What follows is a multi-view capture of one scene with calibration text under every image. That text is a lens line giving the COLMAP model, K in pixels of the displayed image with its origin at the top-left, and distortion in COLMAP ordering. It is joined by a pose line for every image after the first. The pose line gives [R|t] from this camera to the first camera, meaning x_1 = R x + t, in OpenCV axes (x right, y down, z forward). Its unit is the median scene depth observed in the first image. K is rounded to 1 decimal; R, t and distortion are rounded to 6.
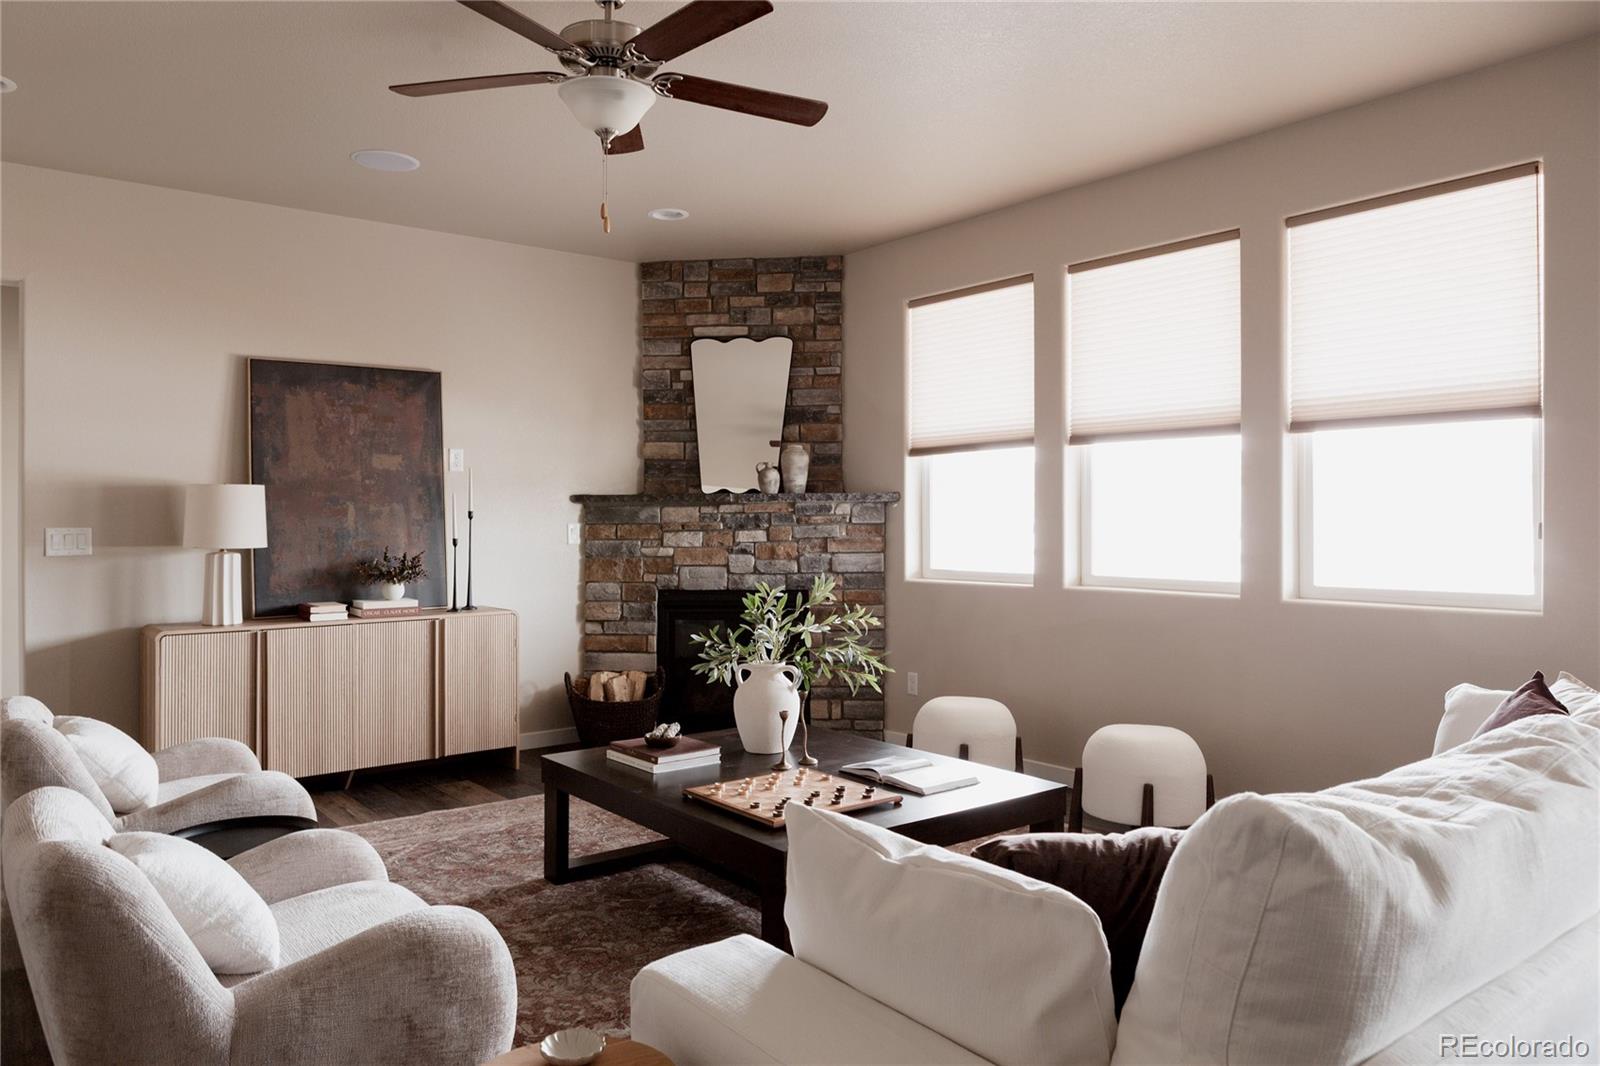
lens RADIAL K [[1129.0, 0, 844.2], [0, 1129.0, 512.2], [0, 0, 1]] dist [-0.017473, 0.013494]
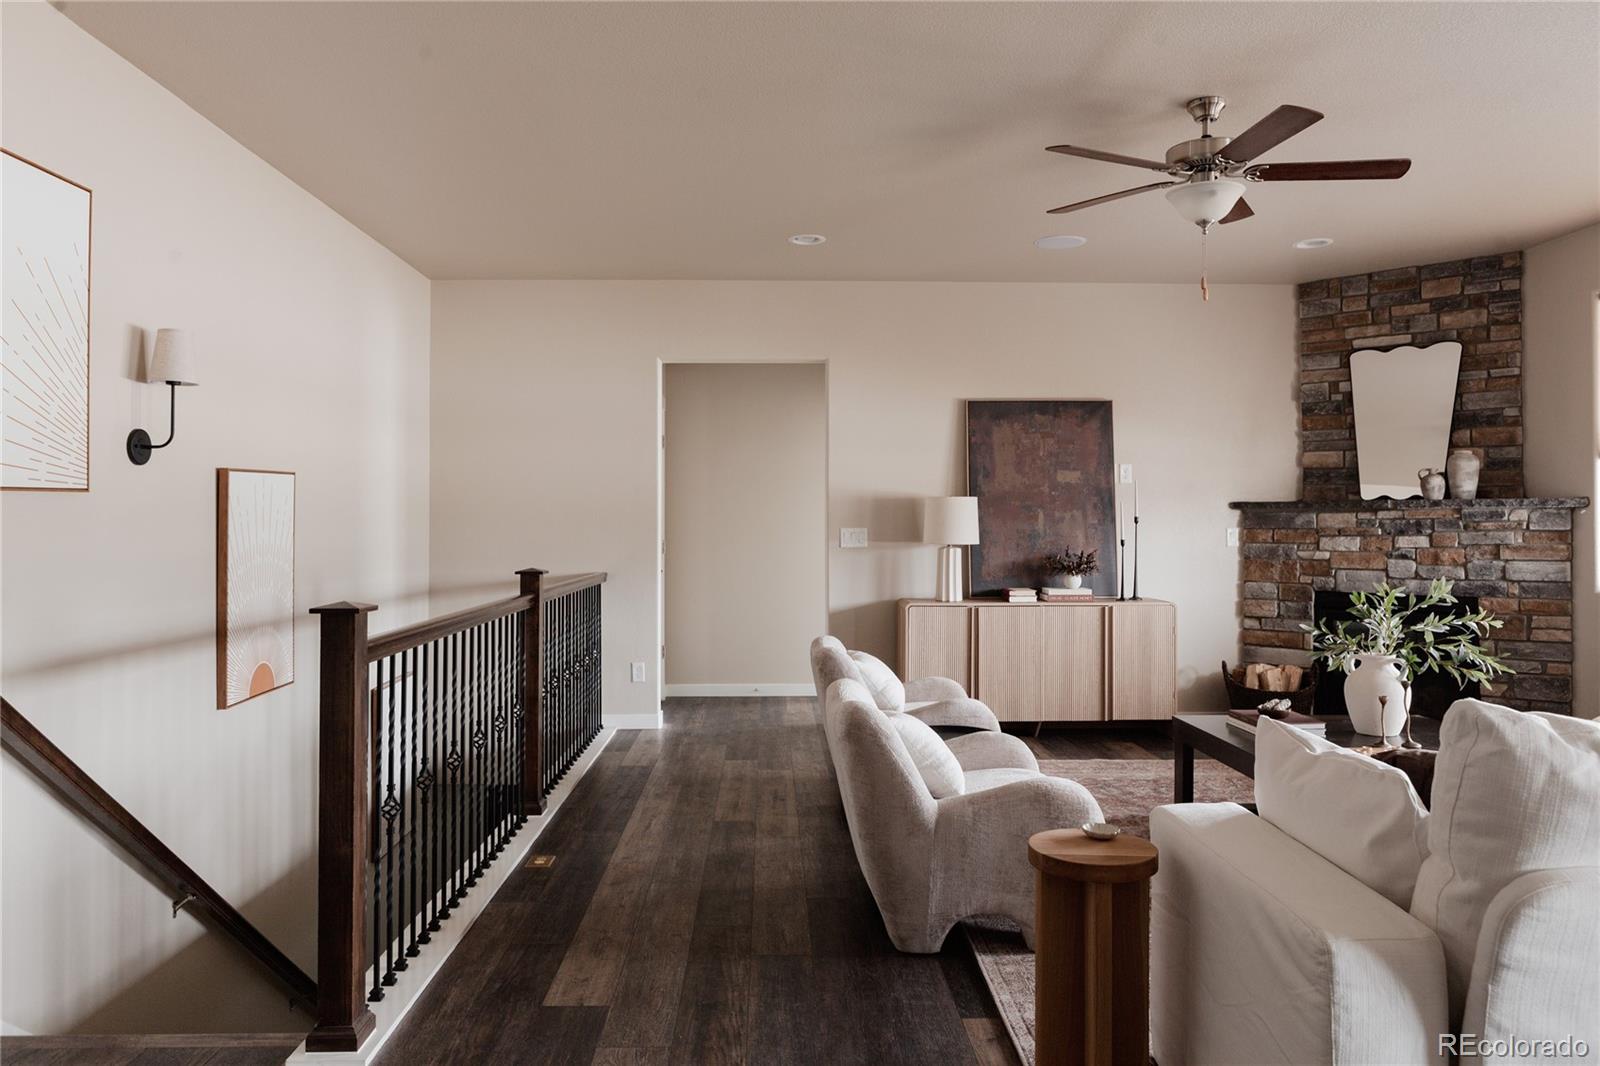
lens RADIAL K [[1129.0, 0, 771.4], [0, 1129.0, 498.4], [0, 0, 1]] dist [-0.017473, 0.013494]
pose [[0.781009, -0.008163, -0.624466, 0.108327], [-0.001517, 0.999887, -0.014968, -0.001877], [0.624518, 0.012637, 0.780908, -0.163049]]
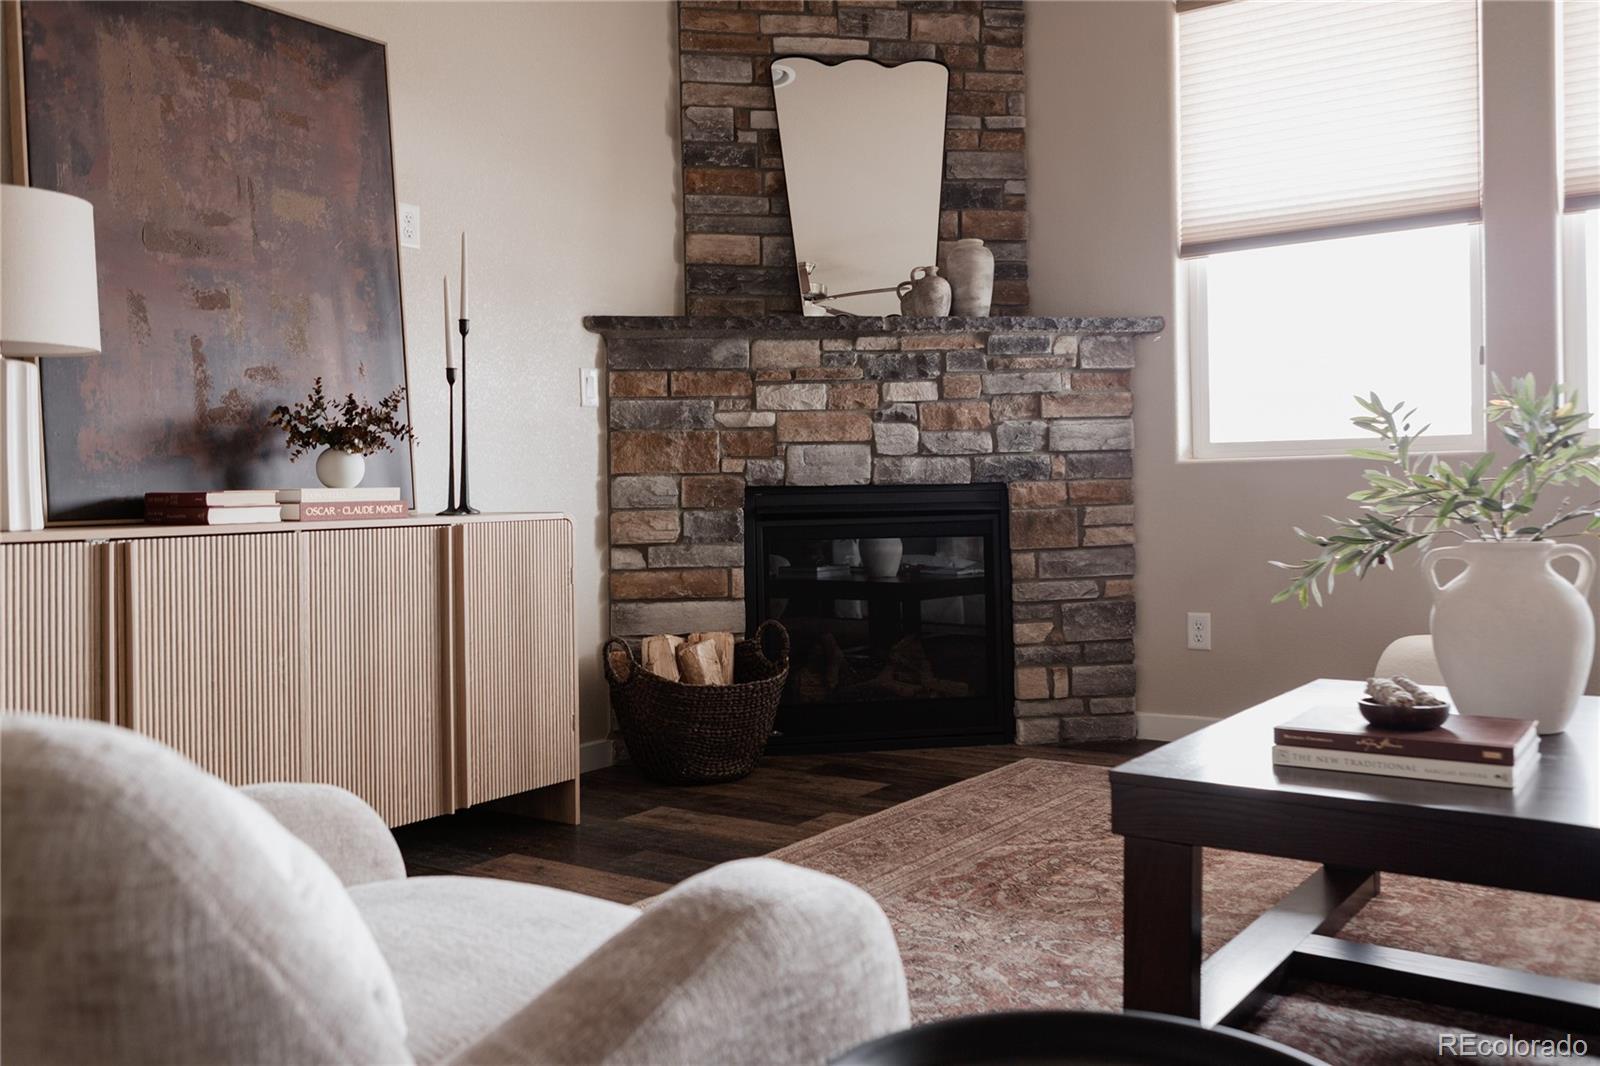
lens RADIAL K [[1361.2, 0, 848.2], [0, 1361.2, 485.5], [0, 0, 1]] dist [0.002592, -0.004723]
pose [[0.961611, -0.010392, 0.274219, -0.334929], [0.009291, 0.999943, 0.005314, 0.071835], [-0.274259, -0.002562, 0.961653, 0.368655]]
